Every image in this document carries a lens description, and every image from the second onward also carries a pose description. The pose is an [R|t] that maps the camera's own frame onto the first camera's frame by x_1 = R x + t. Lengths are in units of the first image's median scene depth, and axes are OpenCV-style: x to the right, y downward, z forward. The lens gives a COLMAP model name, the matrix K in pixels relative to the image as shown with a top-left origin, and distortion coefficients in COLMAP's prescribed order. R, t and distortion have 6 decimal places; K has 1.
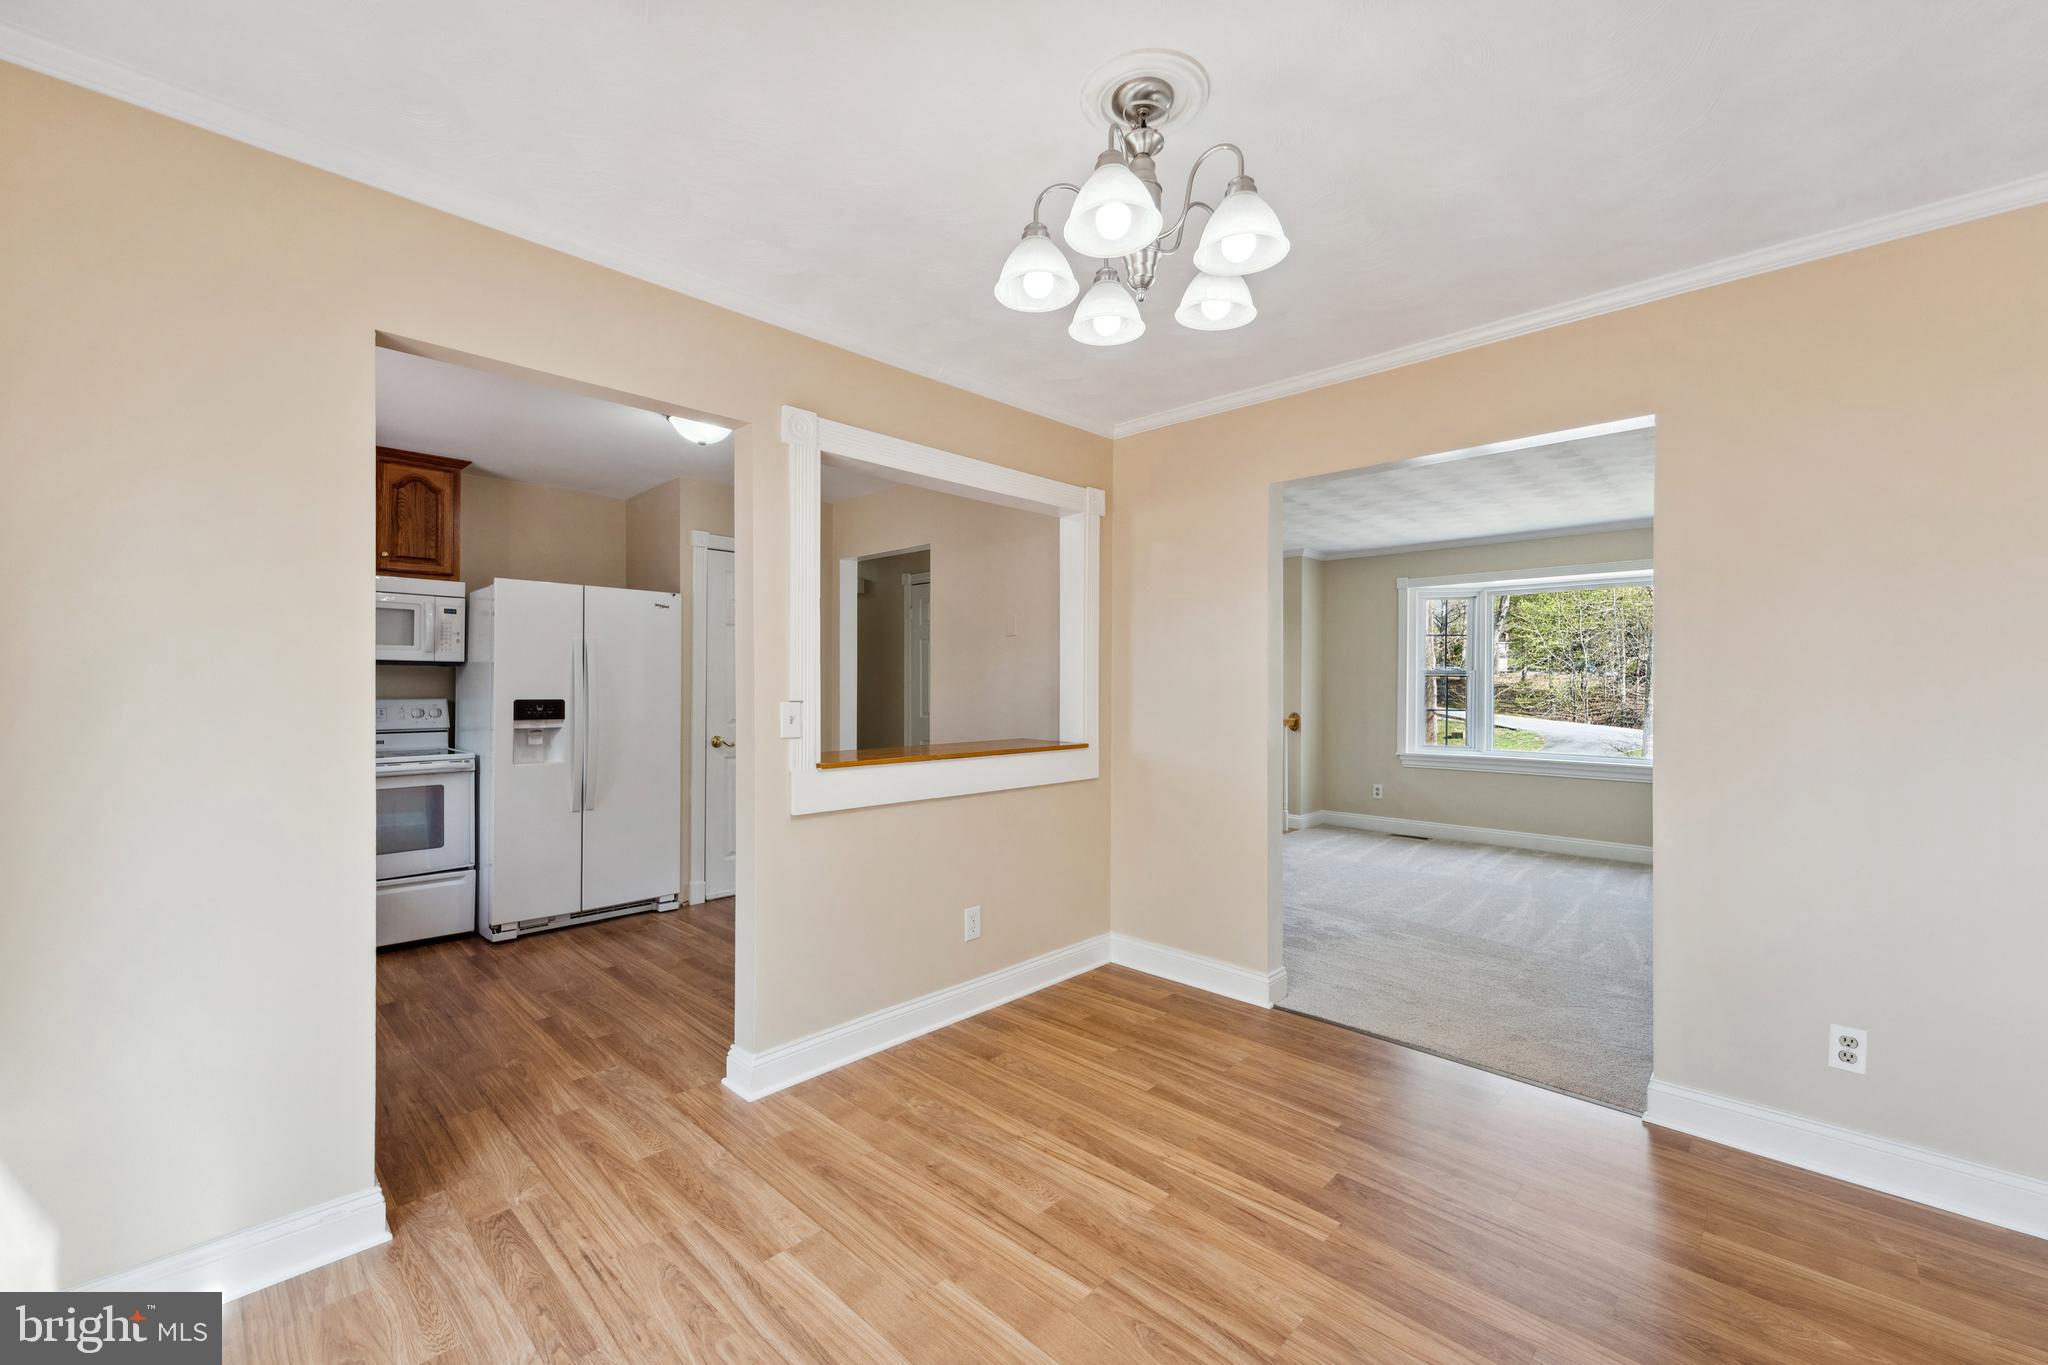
lens RADIAL K [[824.6, 0, 1022.1], [0, 824.6, 682.9], [0, 0, 1]] dist [0.000026, 0.000068]
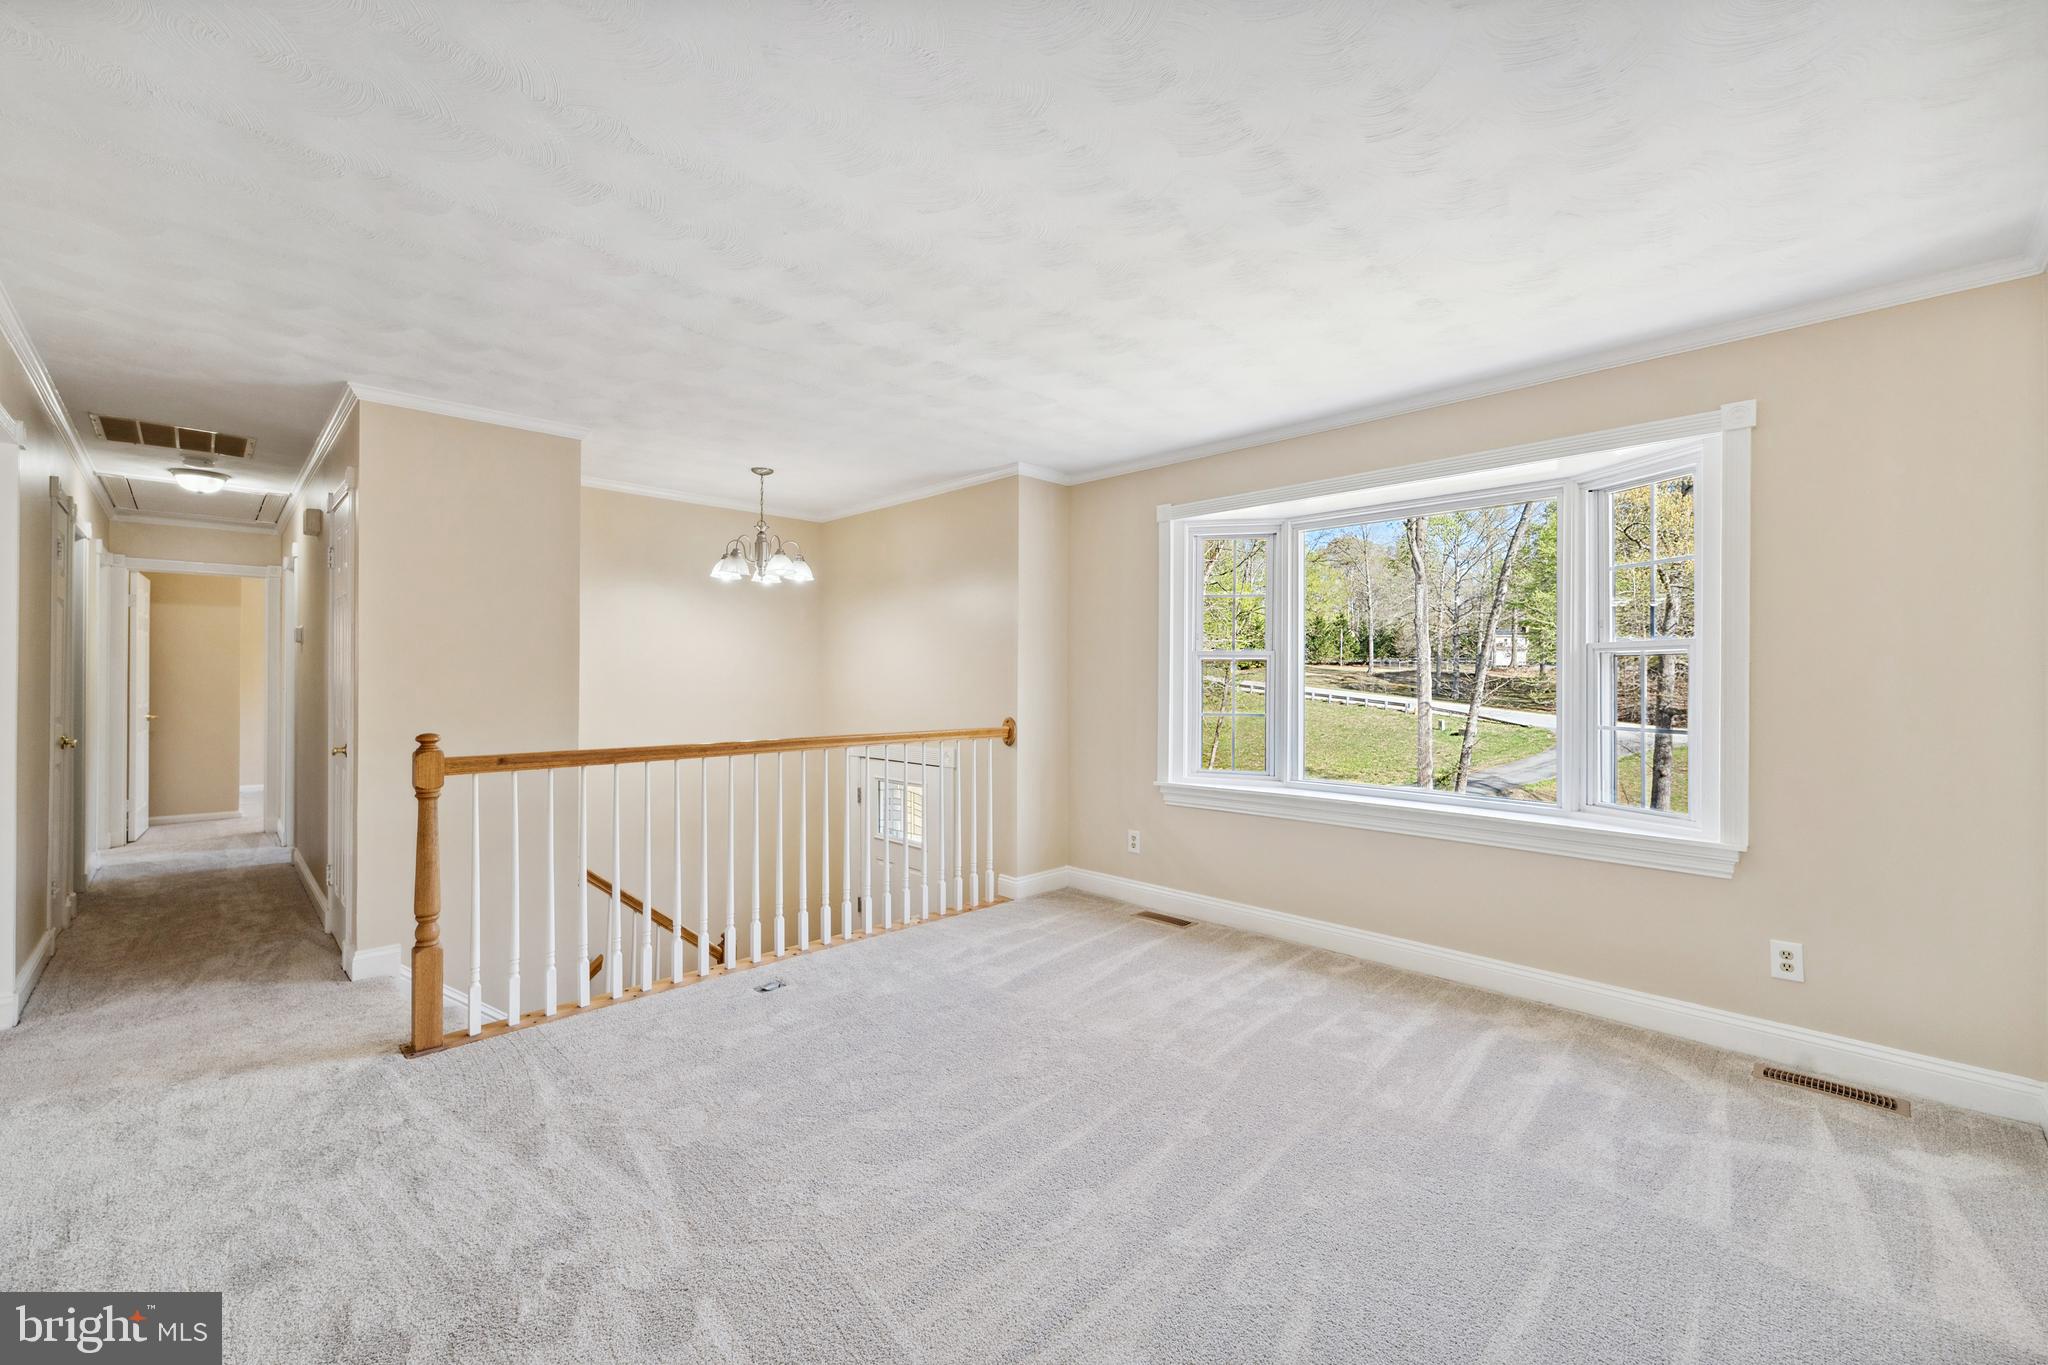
lens RADIAL K [[824.6, 0, 1025.9], [0, 824.6, 680.8], [0, 0, 1]] dist [0.000026, 0.000068]
pose [[0.999849, -0.000316, -0.017386, 0.356310], [0.000392, 0.999990, 0.004372, 0.004408], [0.017385, -0.004378, 0.999839, 0.358475]]
